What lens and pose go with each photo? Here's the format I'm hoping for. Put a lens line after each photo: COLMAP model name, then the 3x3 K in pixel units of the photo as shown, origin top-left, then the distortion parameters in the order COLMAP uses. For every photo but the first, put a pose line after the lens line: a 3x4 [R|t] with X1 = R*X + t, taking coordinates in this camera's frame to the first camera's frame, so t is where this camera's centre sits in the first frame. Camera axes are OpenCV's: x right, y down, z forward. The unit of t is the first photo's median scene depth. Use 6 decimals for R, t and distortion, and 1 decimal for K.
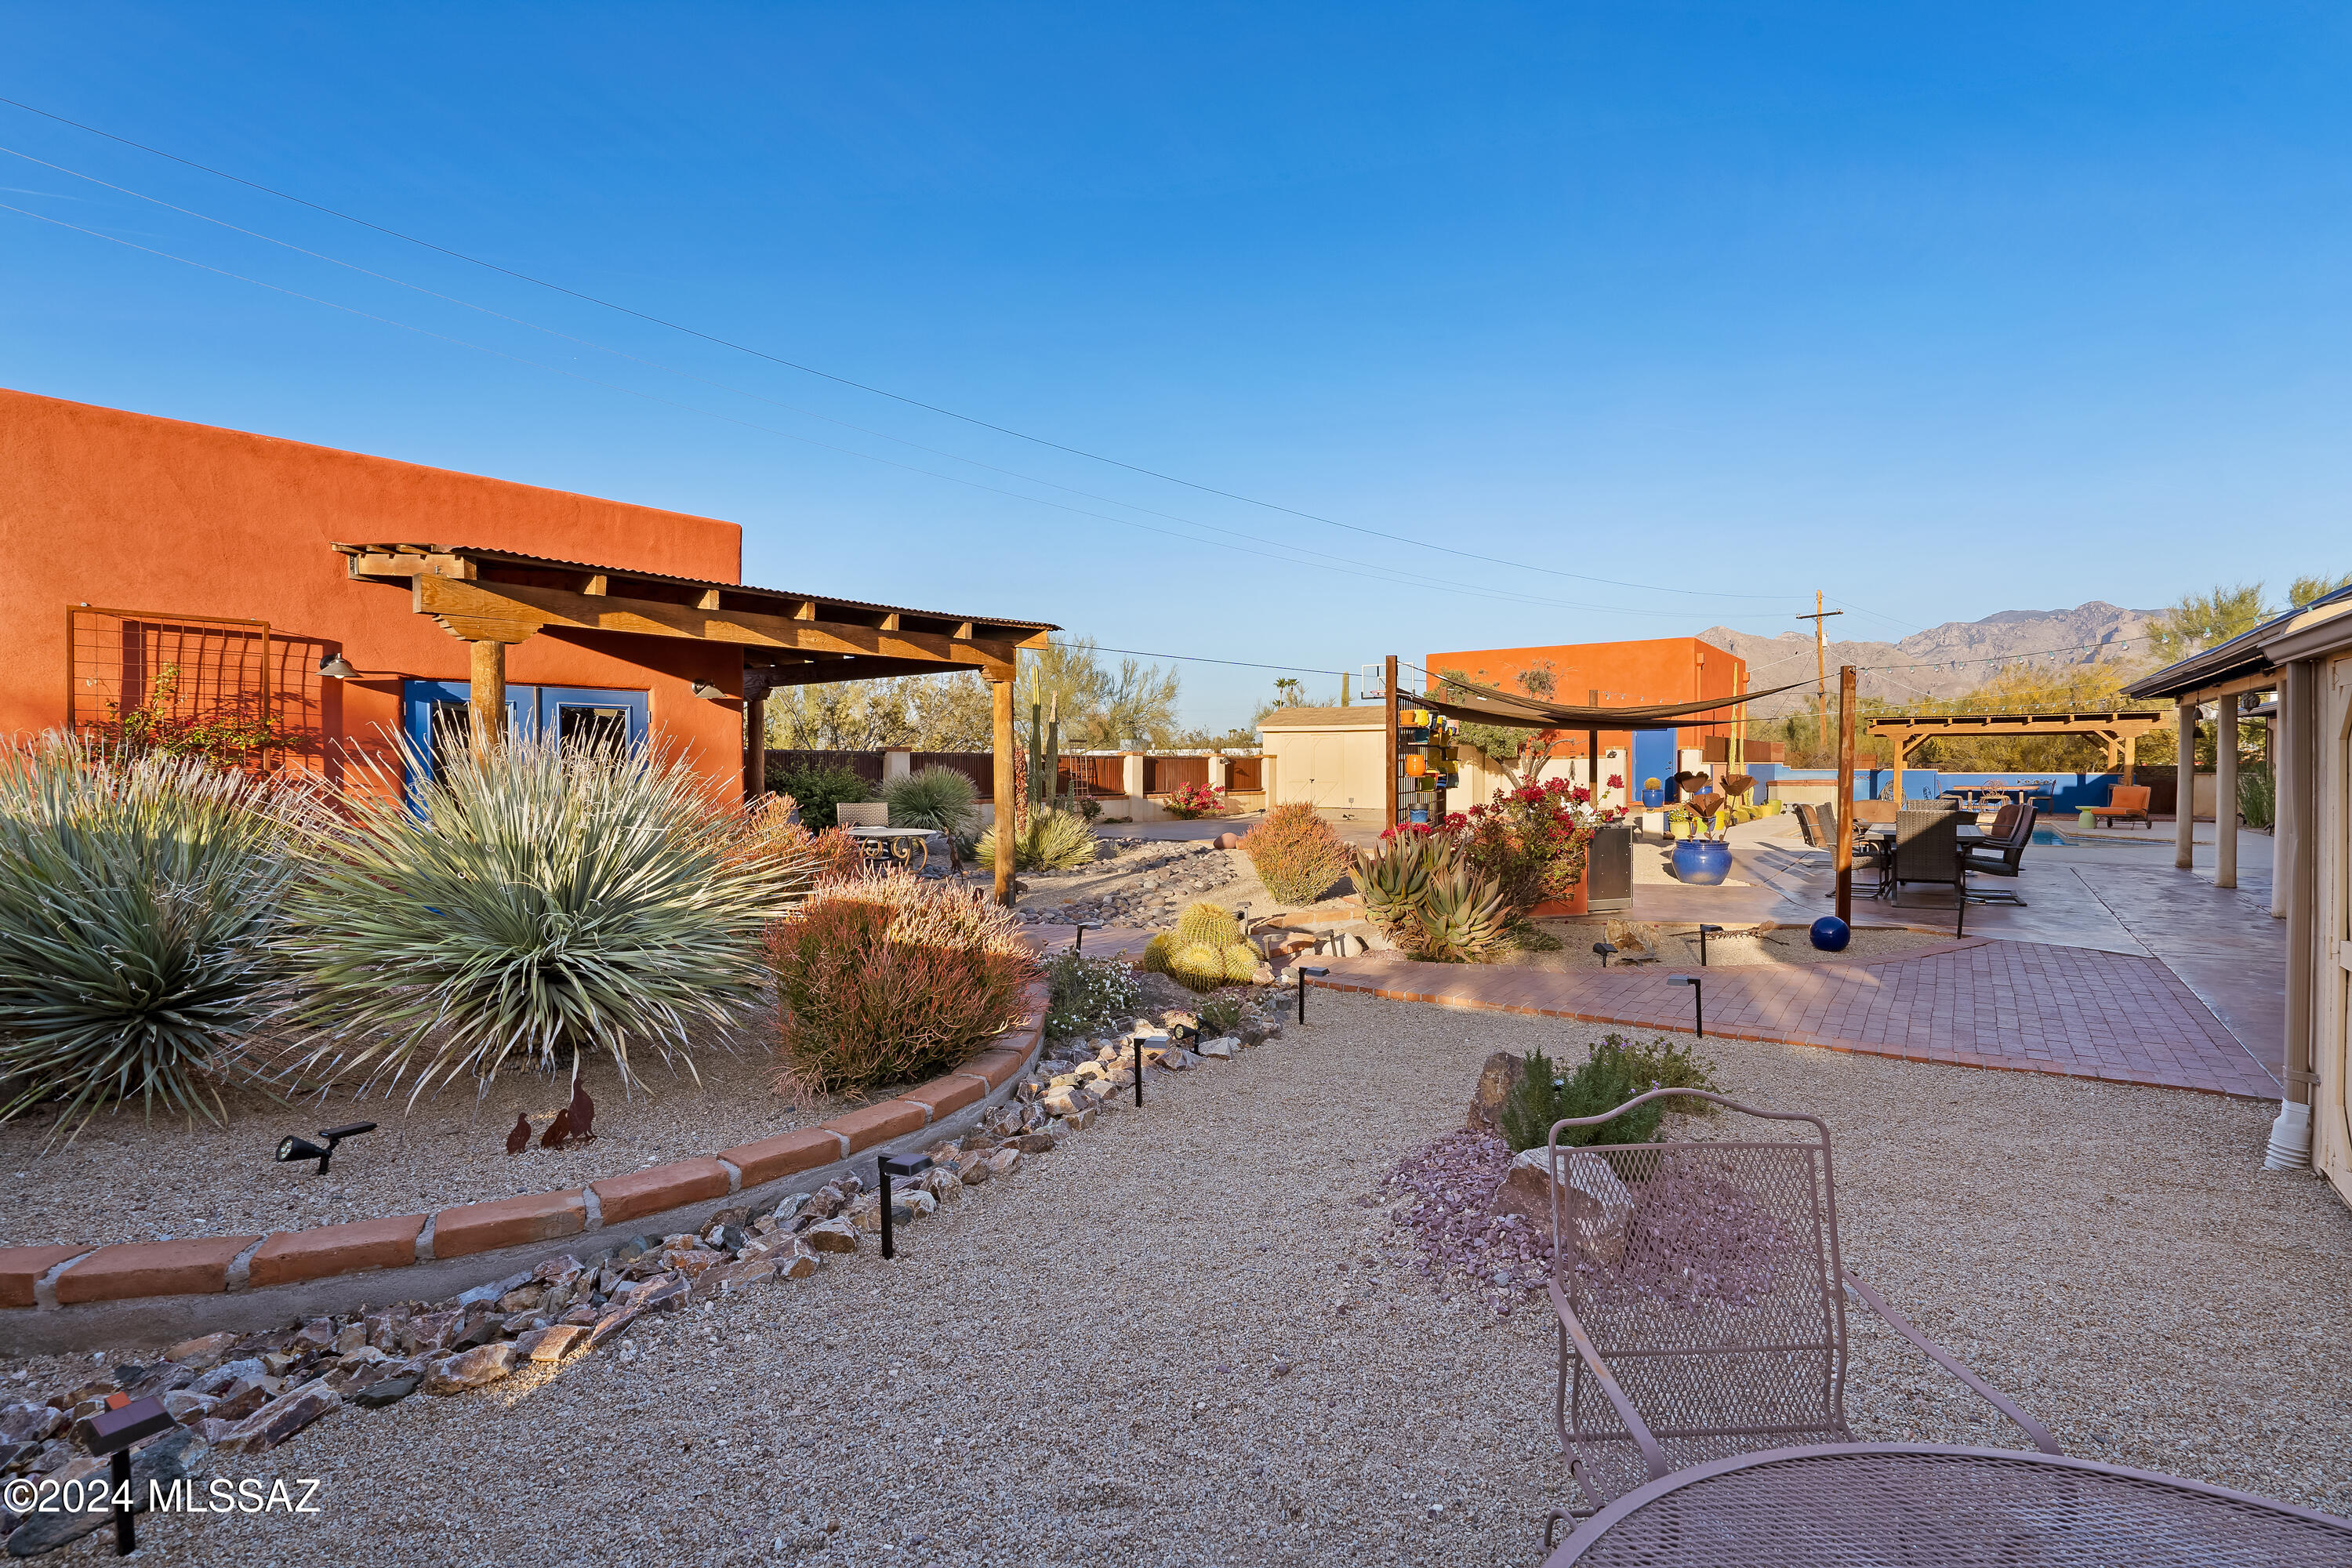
lens RADIAL K [[1098.9, 0, 1173.7], [0, 1098.9, 762.2], [0, 0, 1]] dist [-0.001718, 0.000619]
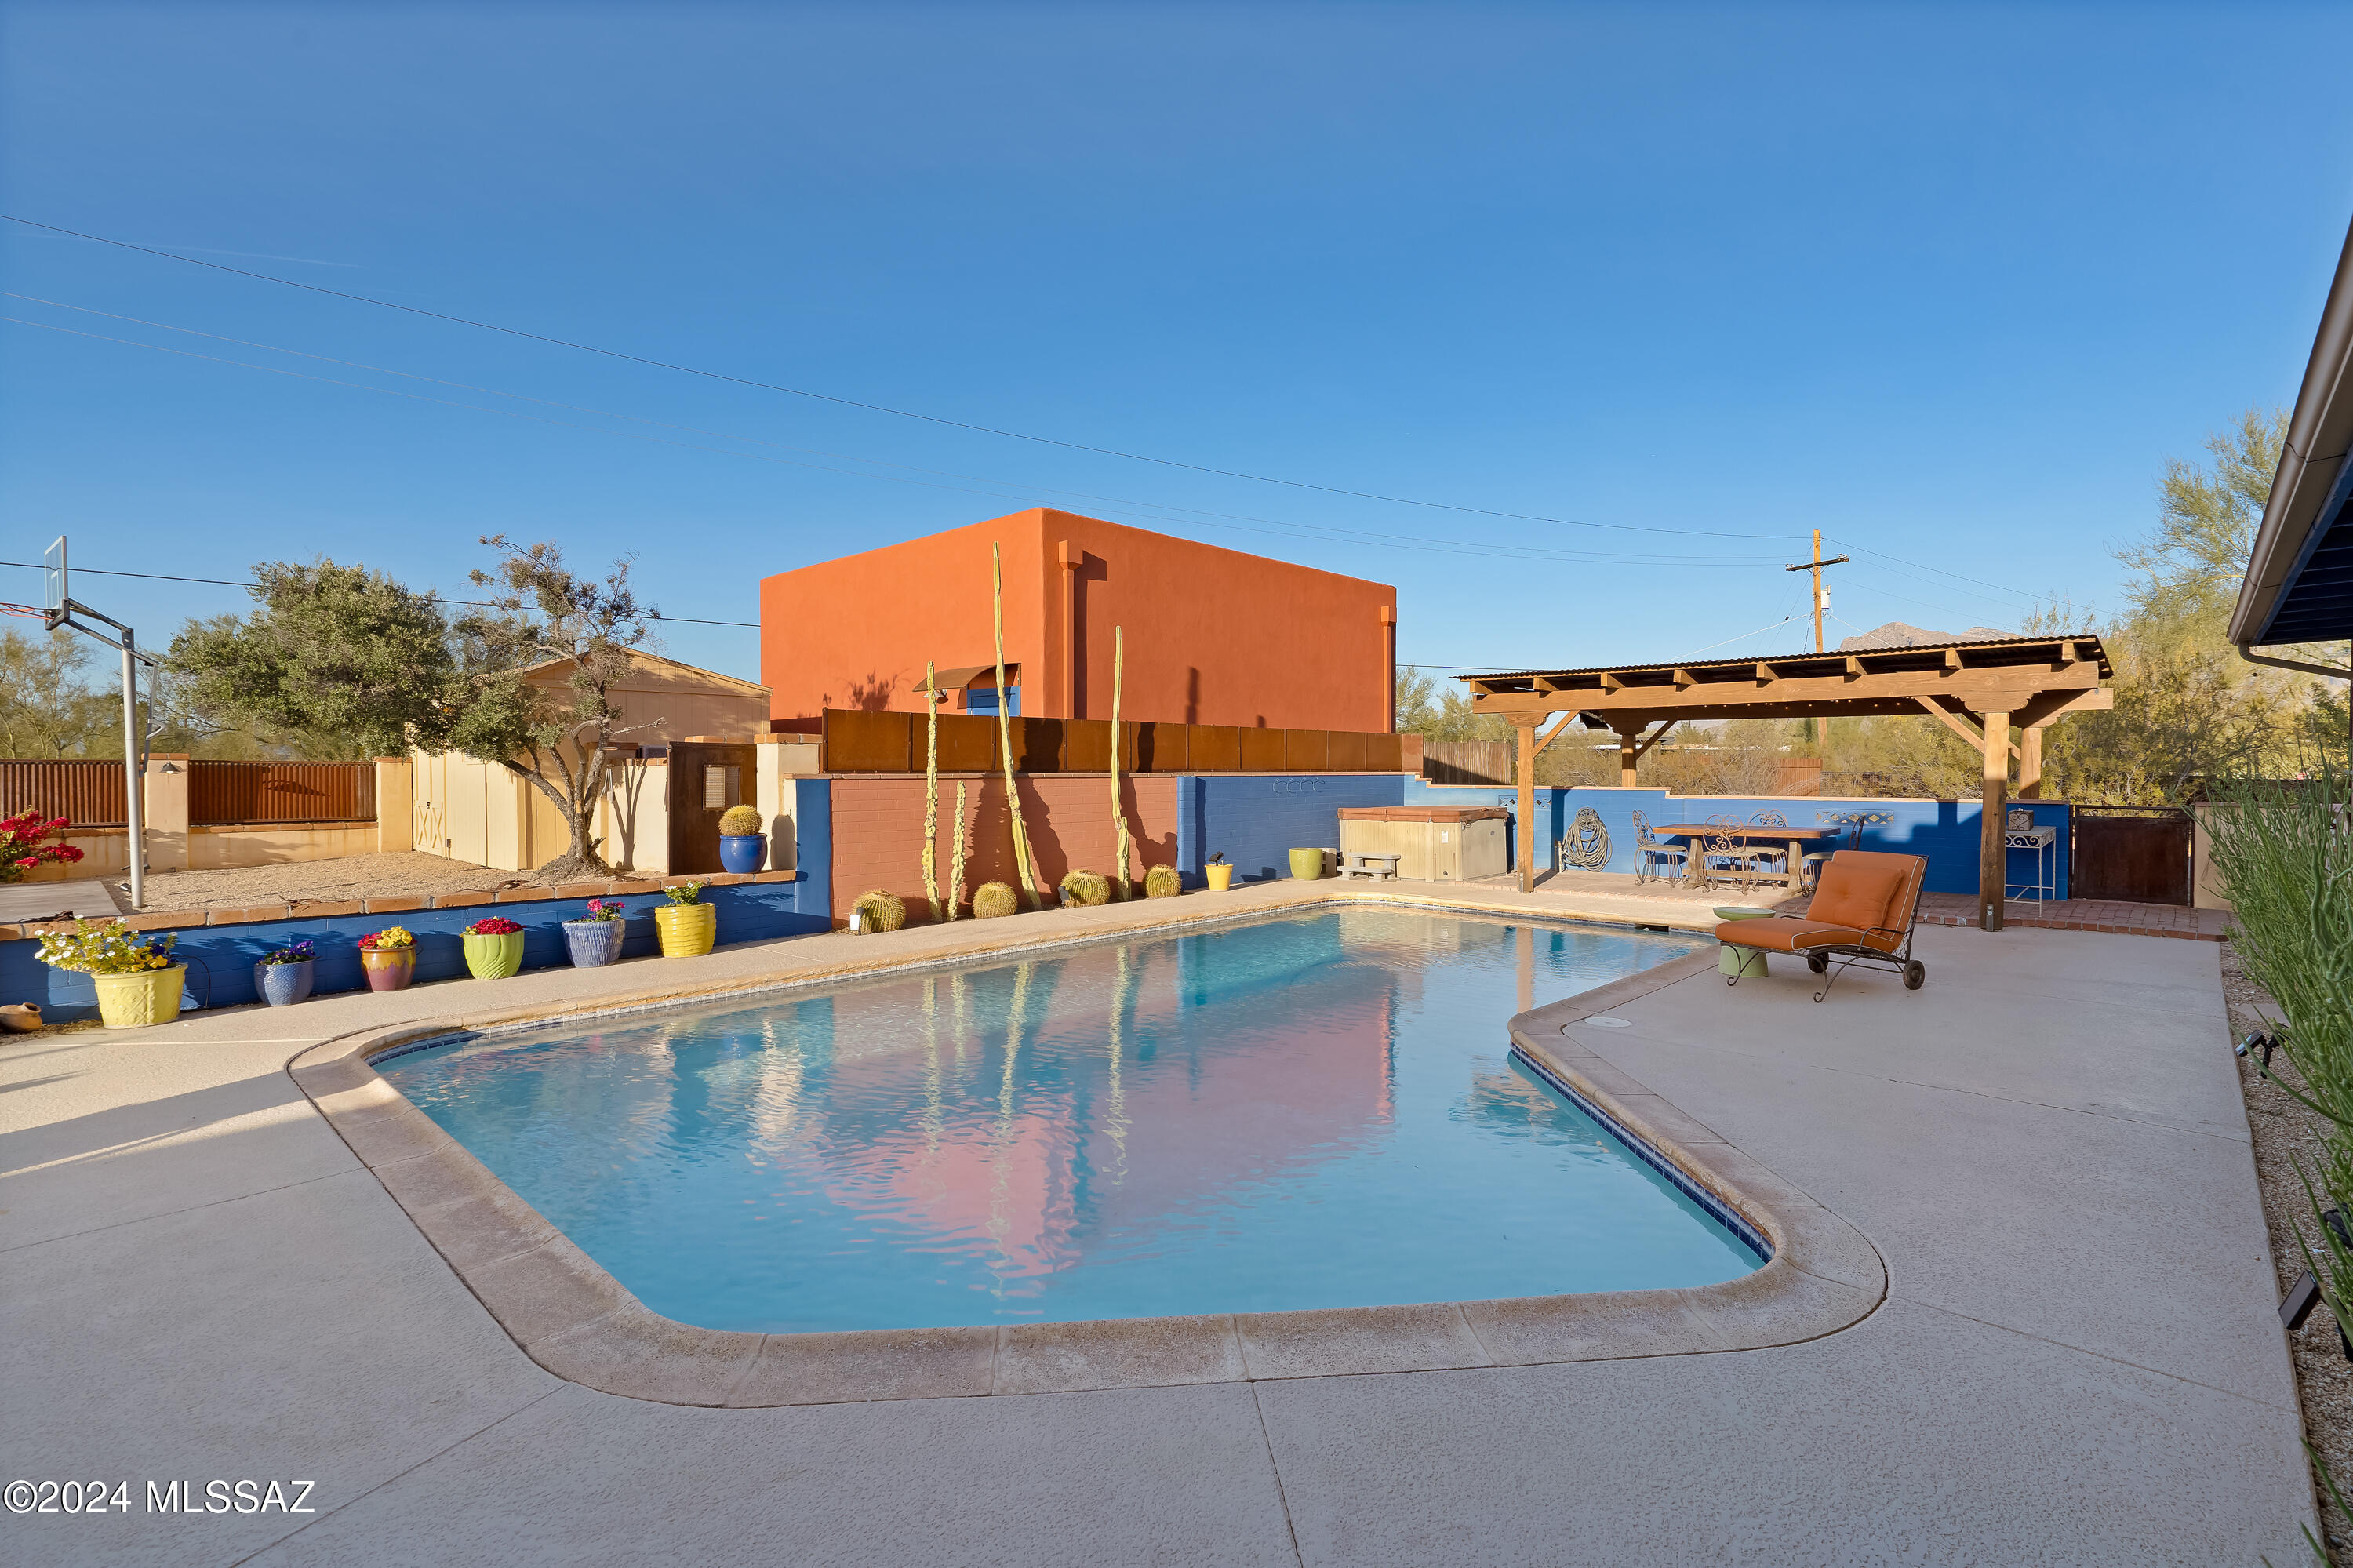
lens RADIAL K [[1099.4, 0, 1174.2], [0, 1099.4, 762.2], [0, 0, 1]] dist [-0.001718, 0.000619]
pose [[0.992331, -0.000855, -0.123610, 0.586578], [0.000082, 0.999980, -0.006262, -0.001194], [0.123613, 0.006204, 0.992311, 0.529769]]
